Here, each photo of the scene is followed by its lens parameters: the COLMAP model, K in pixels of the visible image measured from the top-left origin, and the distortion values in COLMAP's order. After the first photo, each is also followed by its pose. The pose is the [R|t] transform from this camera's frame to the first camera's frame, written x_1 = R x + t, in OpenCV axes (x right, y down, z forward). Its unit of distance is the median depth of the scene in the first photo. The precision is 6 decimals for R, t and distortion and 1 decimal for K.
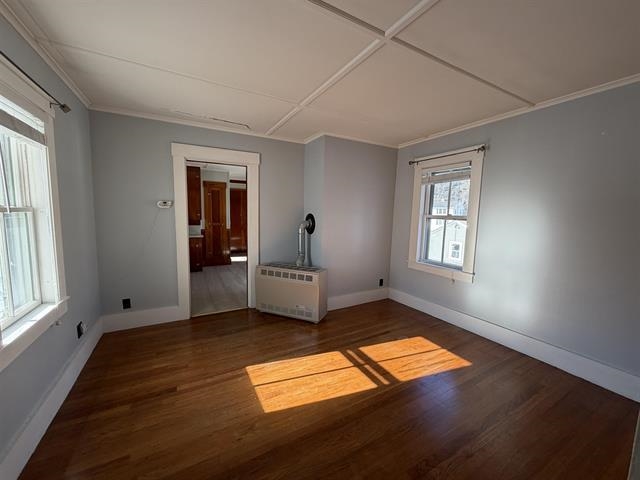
lens RADIAL K [[253.7, 0, 319.2], [0, 253.7, 237.5], [0, 0, 1]] dist [0.000944, 0.000051]
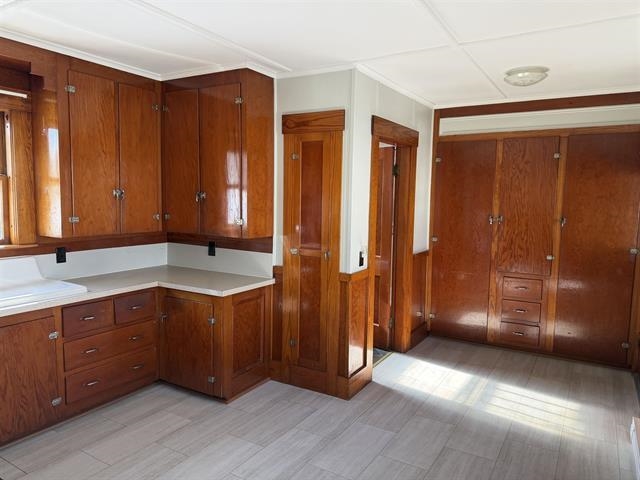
lens RADIAL K [[454.5, 0, 320.0], [0, 454.5, 240.0], [0, 0, 1]] dist [-0.003237, -0.001143]
pose [[0.498865, 0.068178, -0.863994, 0.069706], [-0.095410, 0.995162, 0.023440, -0.083699], [0.861412, 0.070740, 0.502957, 0.751920]]
